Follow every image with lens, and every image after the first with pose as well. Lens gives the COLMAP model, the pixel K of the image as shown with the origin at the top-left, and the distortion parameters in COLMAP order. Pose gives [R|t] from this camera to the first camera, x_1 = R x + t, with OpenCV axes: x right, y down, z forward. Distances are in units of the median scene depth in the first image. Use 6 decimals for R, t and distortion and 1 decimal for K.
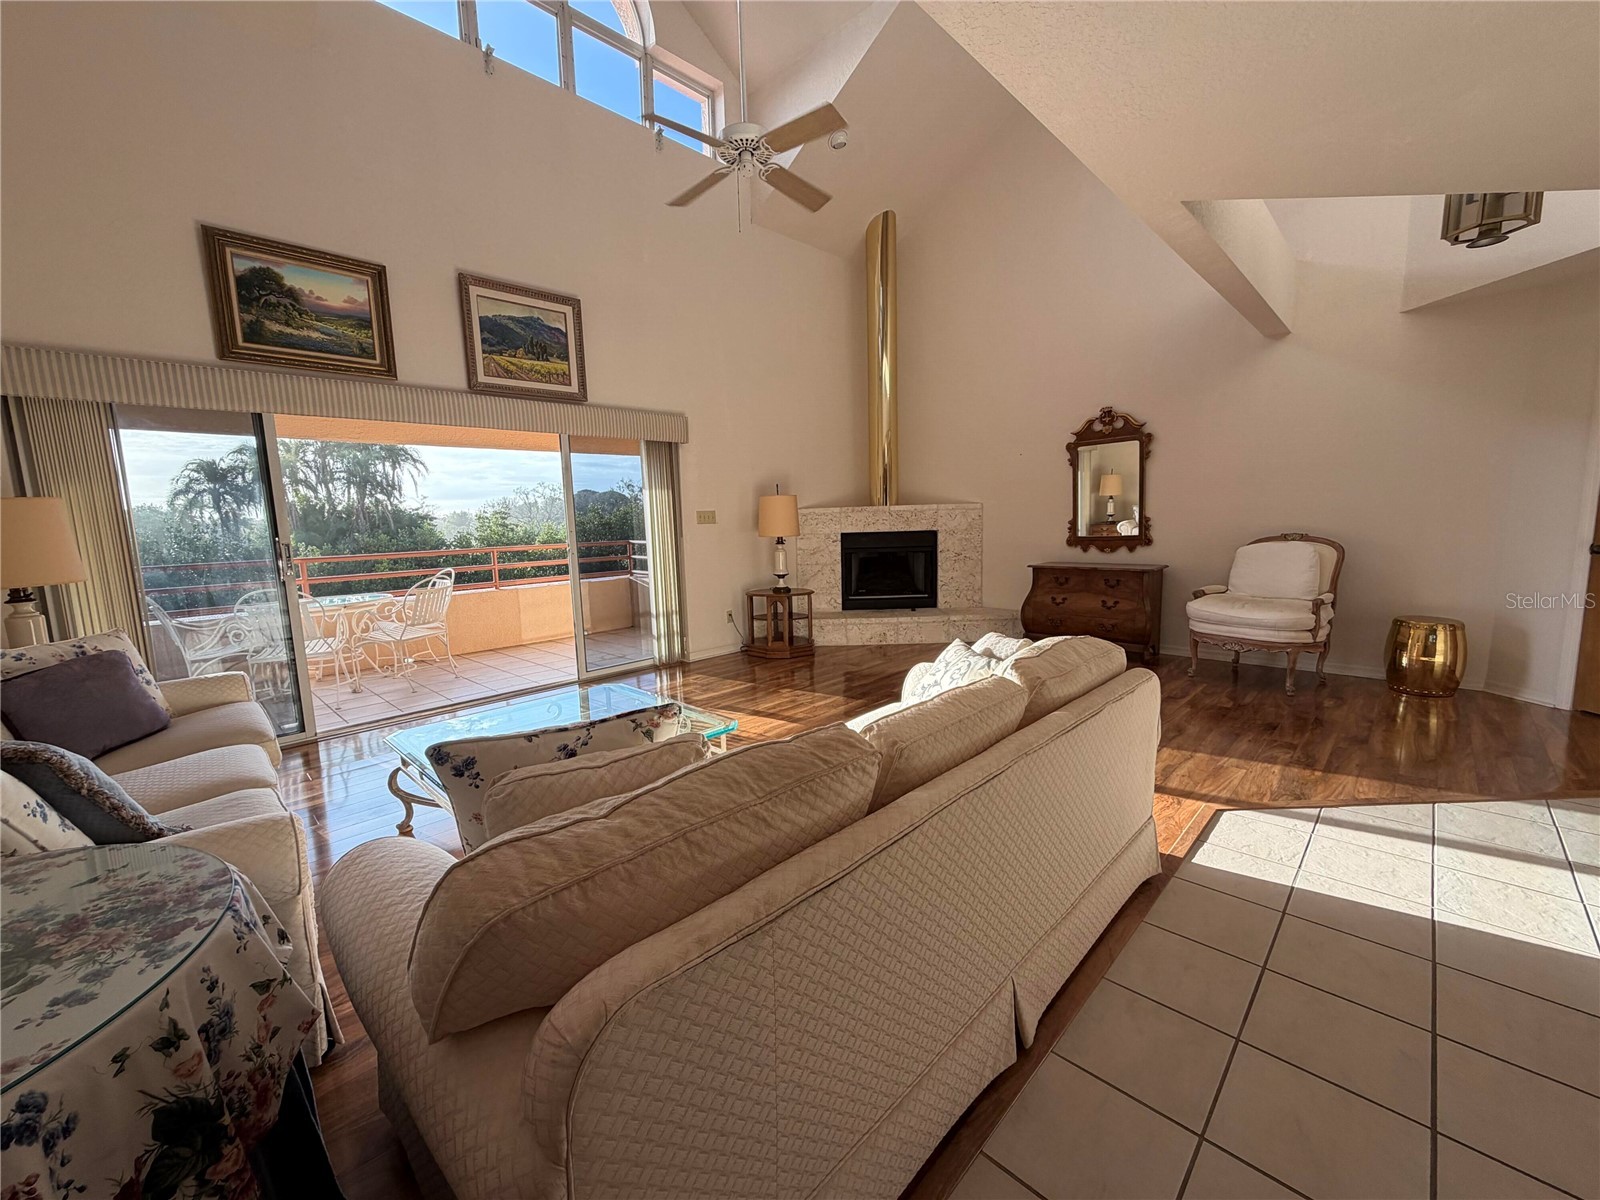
lens RADIAL K [[650.2, 0, 796.6], [0, 650.2, 599.2], [0, 0, 1]] dist [0.000759, -0.000764]
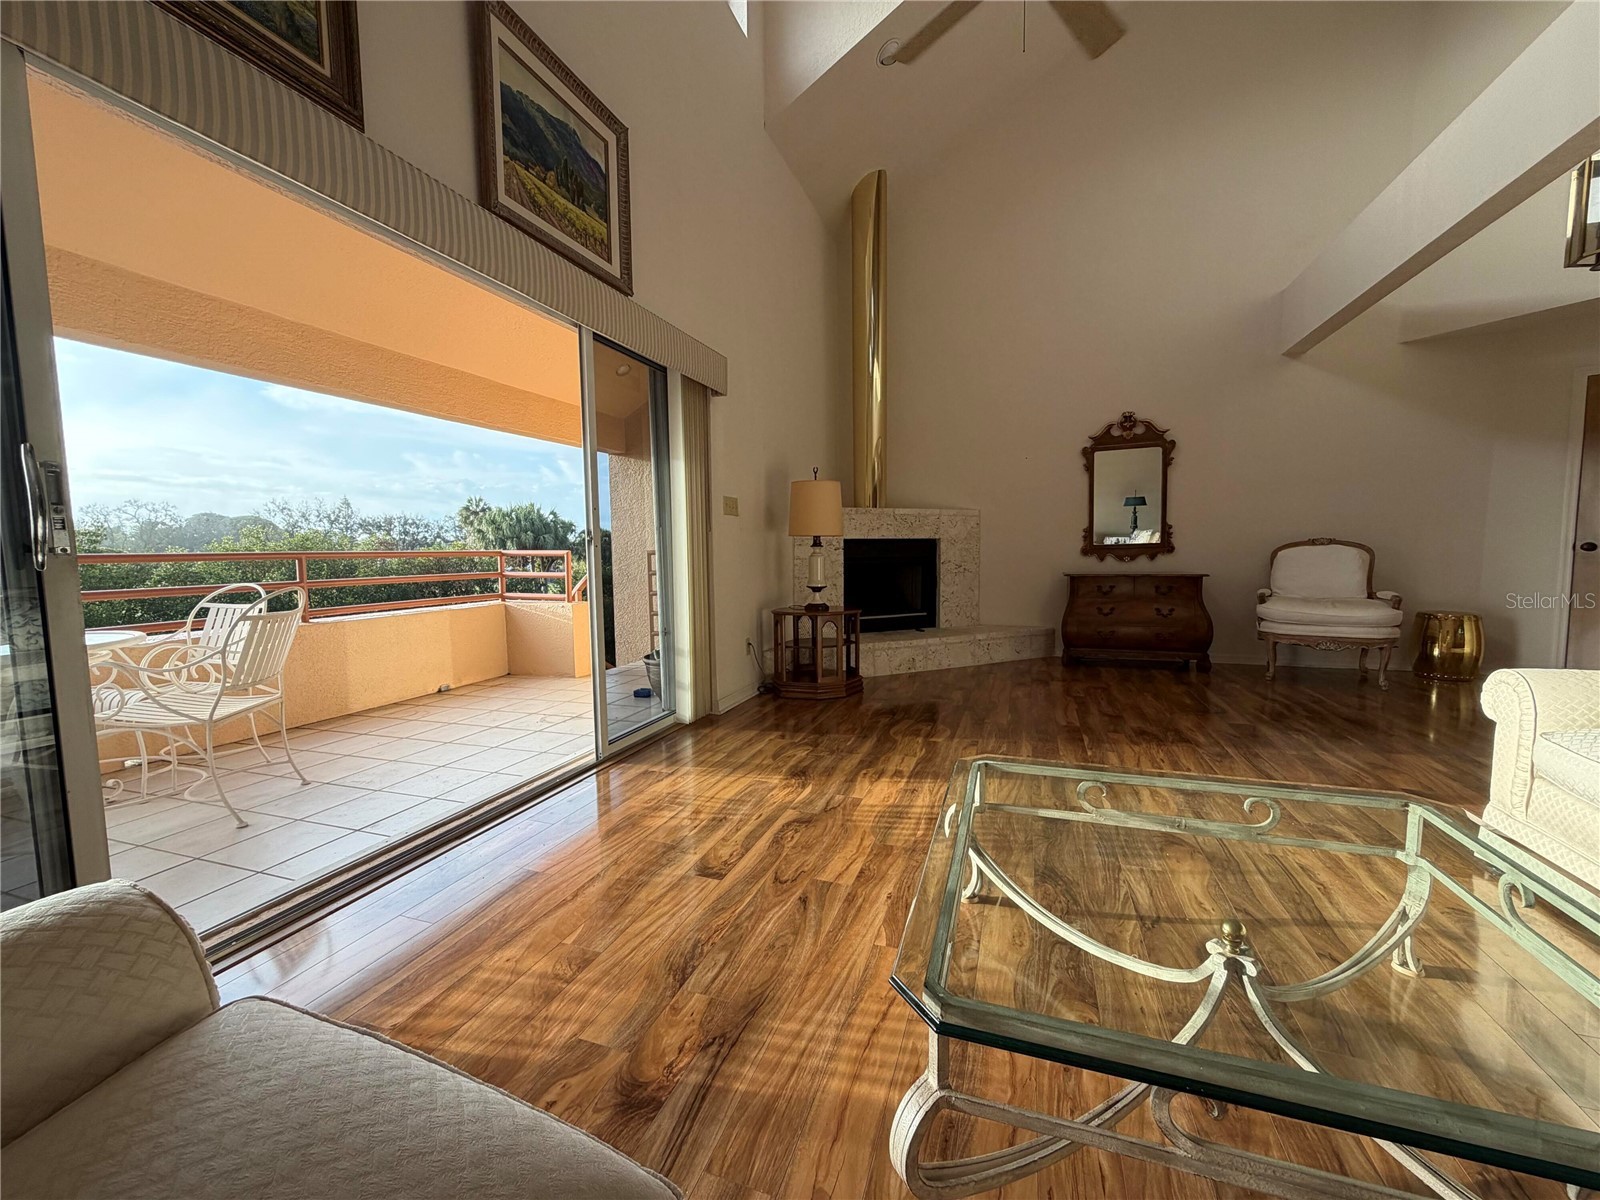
lens RADIAL K [[650.2, 0, 805.0], [0, 650.2, 591.8], [0, 0, 1]] dist [0.000759, -0.000764]
pose [[0.901690, -0.009708, 0.432274, -0.450059], [0.040682, 0.997218, -0.062464, 0.017605], [-0.430465, 0.073909, 0.899576, 0.409125]]
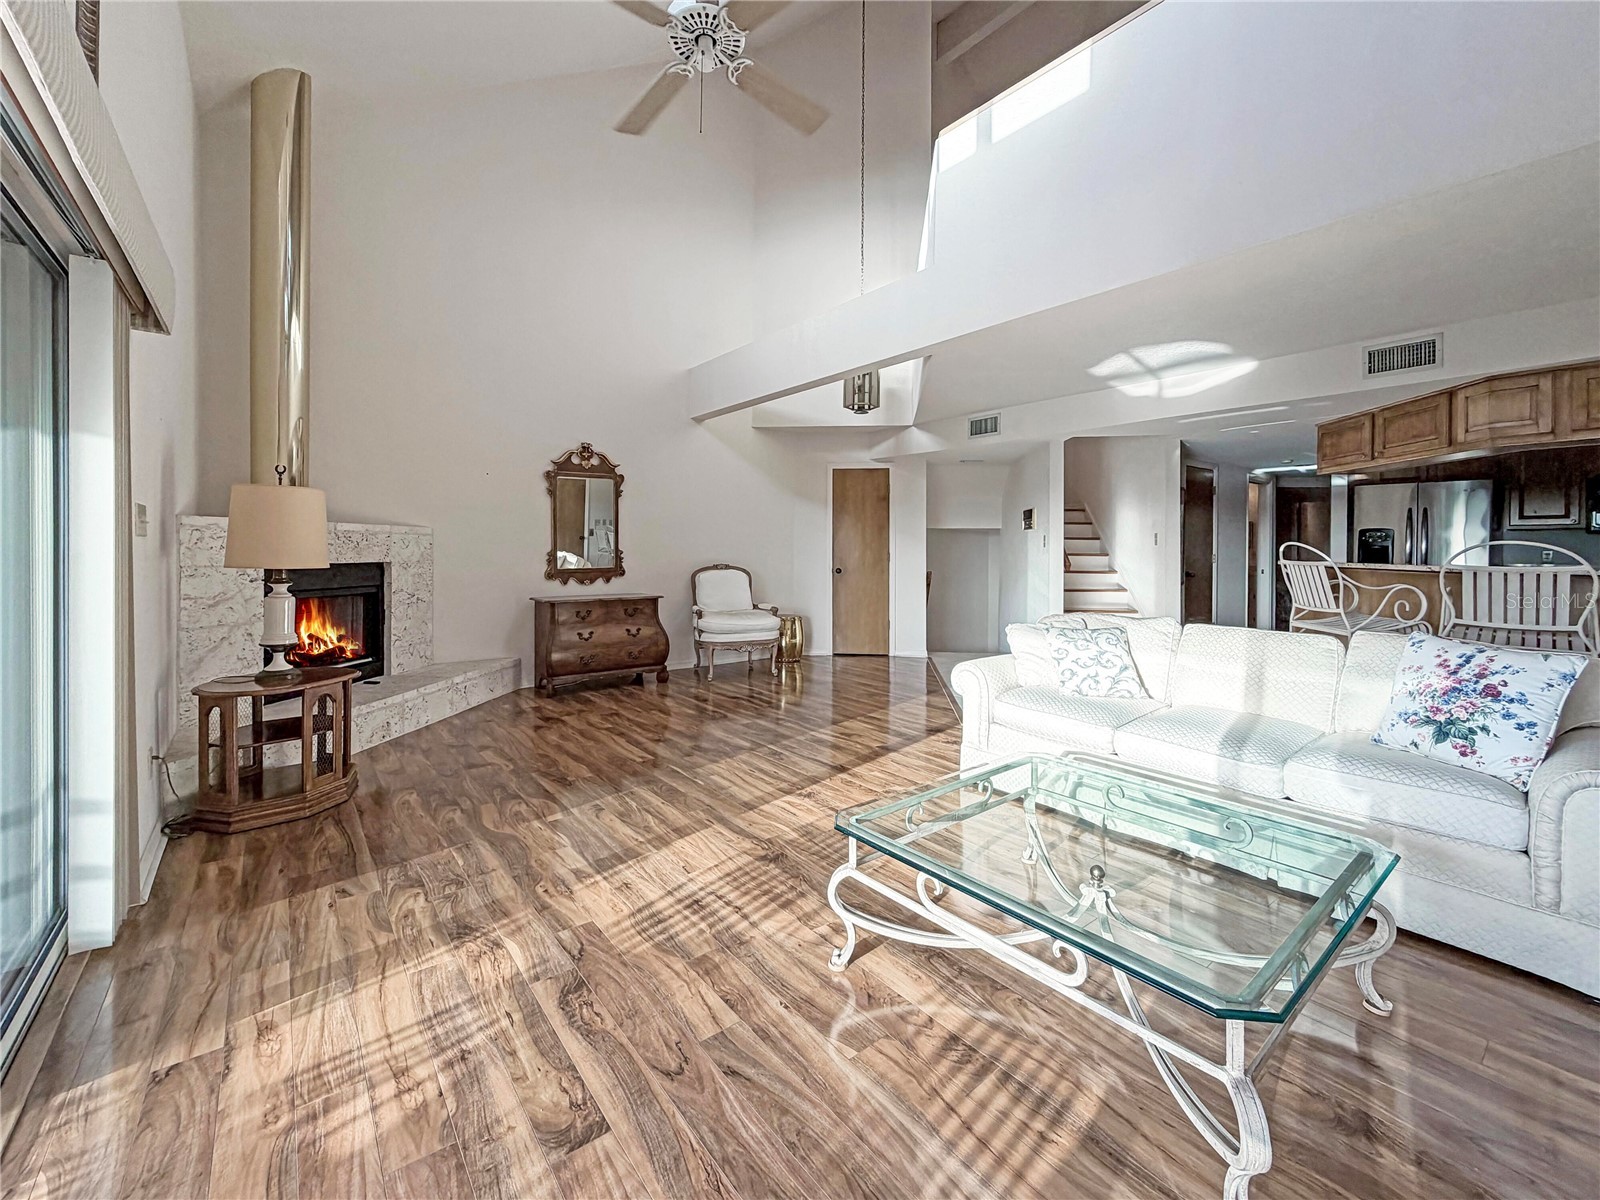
lens RADIAL K [[650.2, 0, 801.1], [0, 650.2, 567.9], [0, 0, 1]] dist [0.000759, -0.000764]
pose [[0.107838, 0.002940, 0.994164, -0.588496], [0.116808, 0.993032, -0.015607, -0.052107], [-0.987282, 0.117810, 0.106744, 0.677902]]
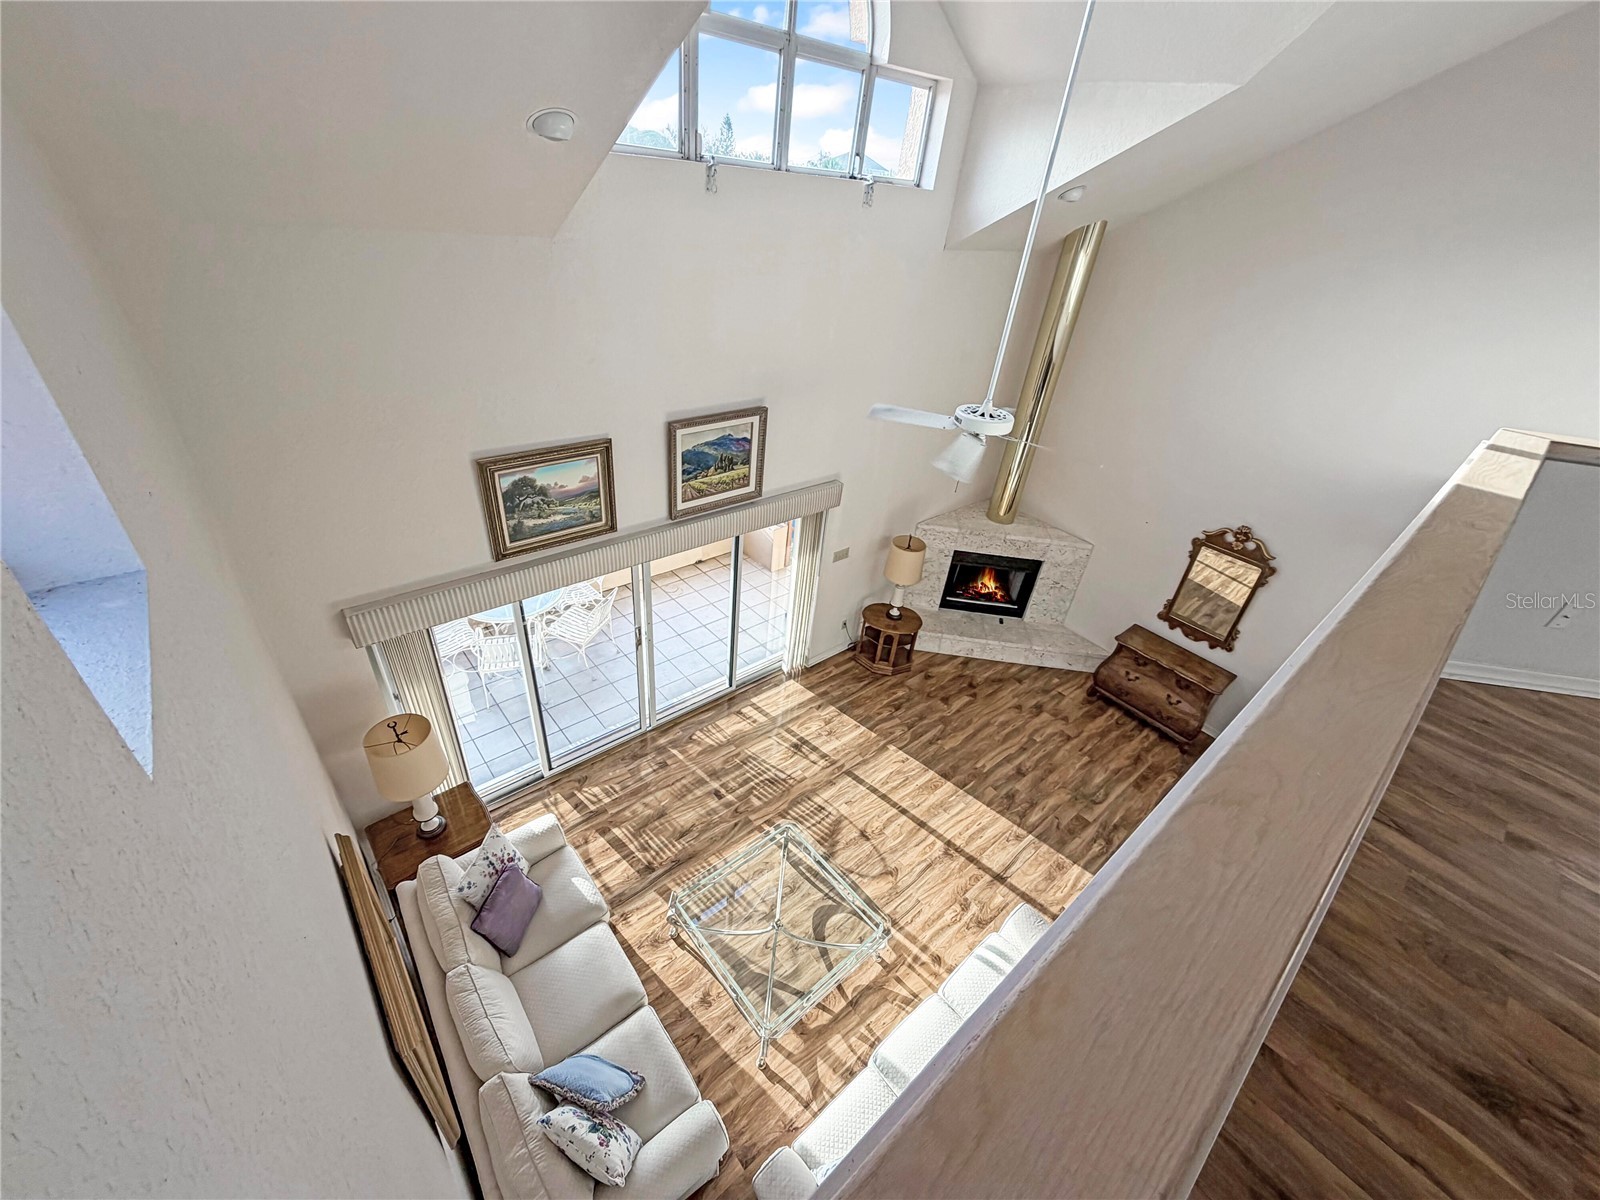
lens RADIAL K [[650.2, 0, 792.8], [0, 650.2, 604.2], [0, 0, 1]] dist [0.000759, -0.000764]
pose [[0.988385, 0.151797, -0.007254, -0.240853], [-0.132741, 0.885576, 0.445123, -0.643251], [0.073992, -0.438990, 0.895440, -0.032295]]
